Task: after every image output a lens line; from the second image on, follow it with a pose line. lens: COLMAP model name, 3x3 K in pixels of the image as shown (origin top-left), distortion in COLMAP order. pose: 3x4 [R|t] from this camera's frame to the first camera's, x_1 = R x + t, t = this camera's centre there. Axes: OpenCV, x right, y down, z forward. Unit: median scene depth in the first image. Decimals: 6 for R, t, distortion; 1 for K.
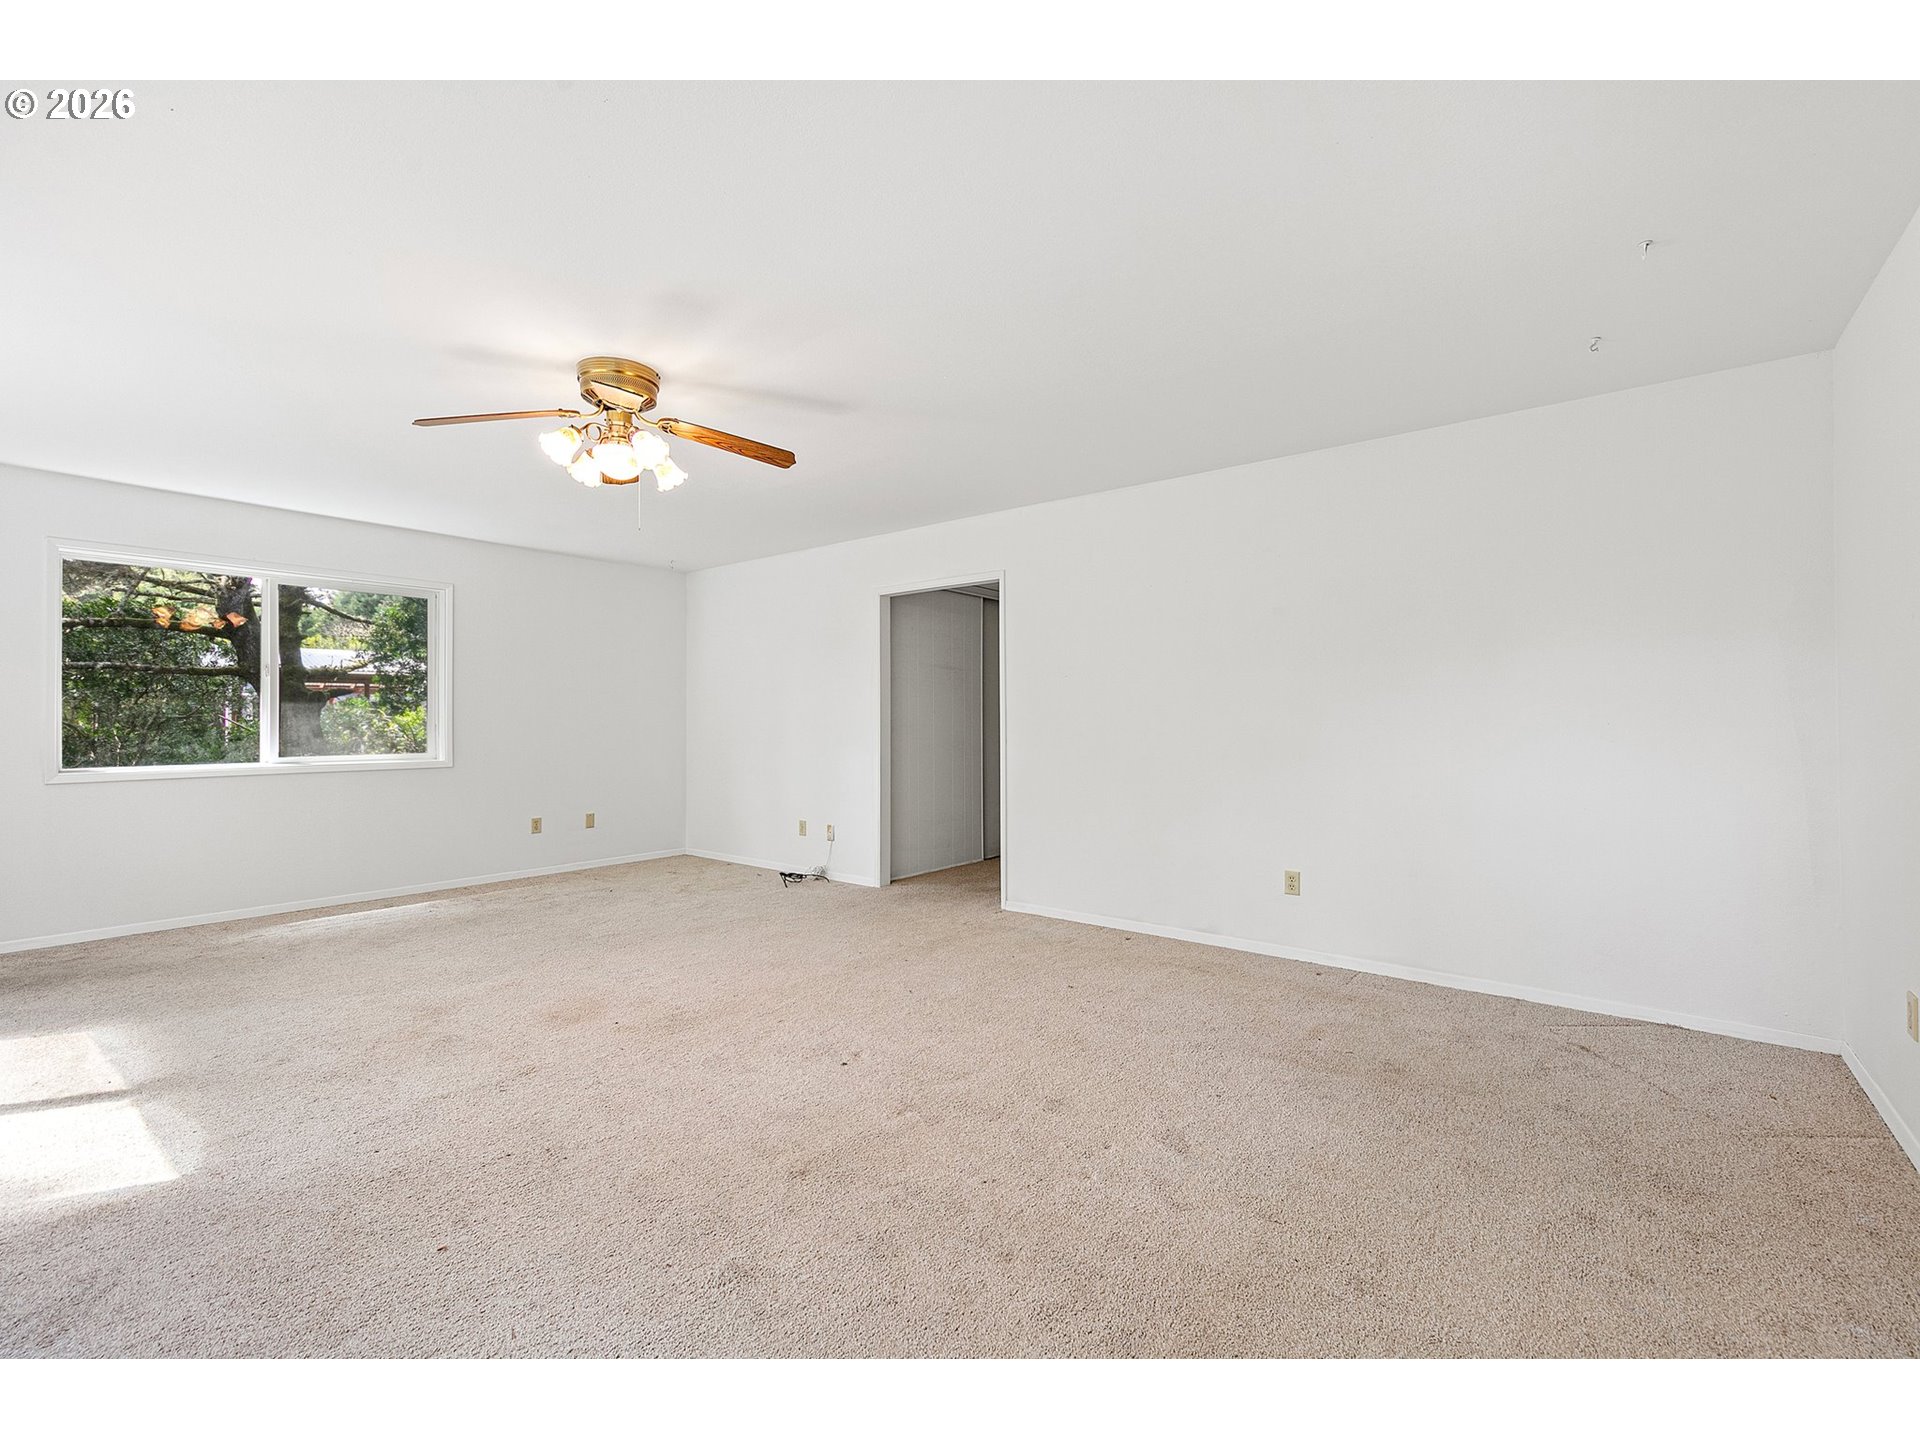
lens RADIAL K [[847.5, 0, 961.8], [0, 847.5, 726.8], [0, 0, 1]] dist [0.001683, -0.000503]
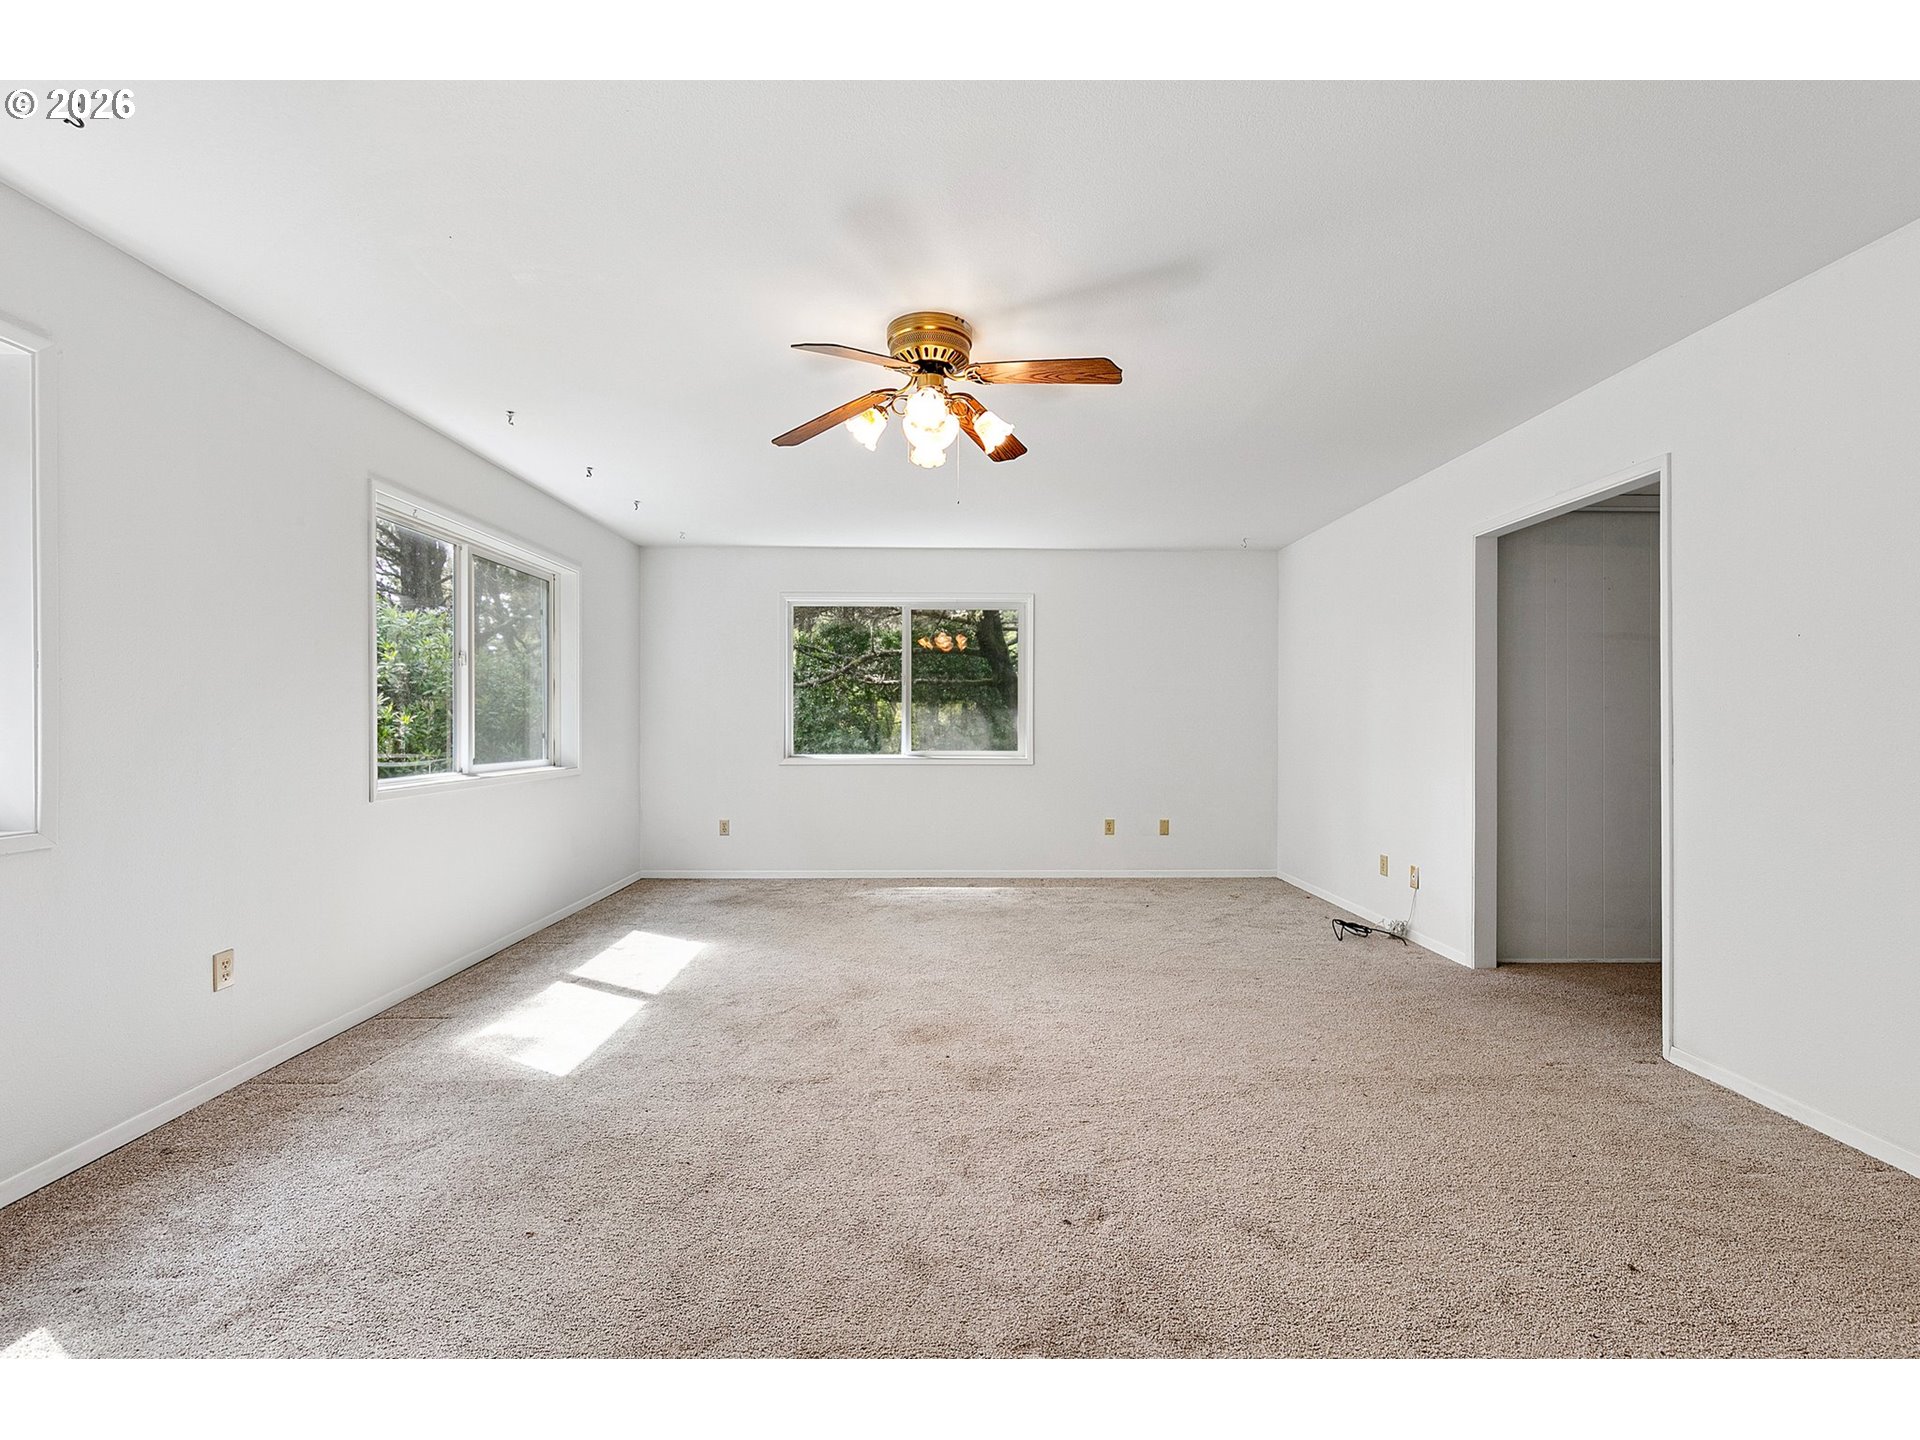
lens RADIAL K [[847.5, 0, 961.8], [0, 847.5, 726.8], [0, 0, 1]] dist [0.001683, -0.000503]
pose [[0.628729, 0.007361, -0.777590, 0.186626], [-0.009526, 0.999953, 0.001764, -0.001426], [0.777566, 0.006298, 0.628770, 0.276427]]
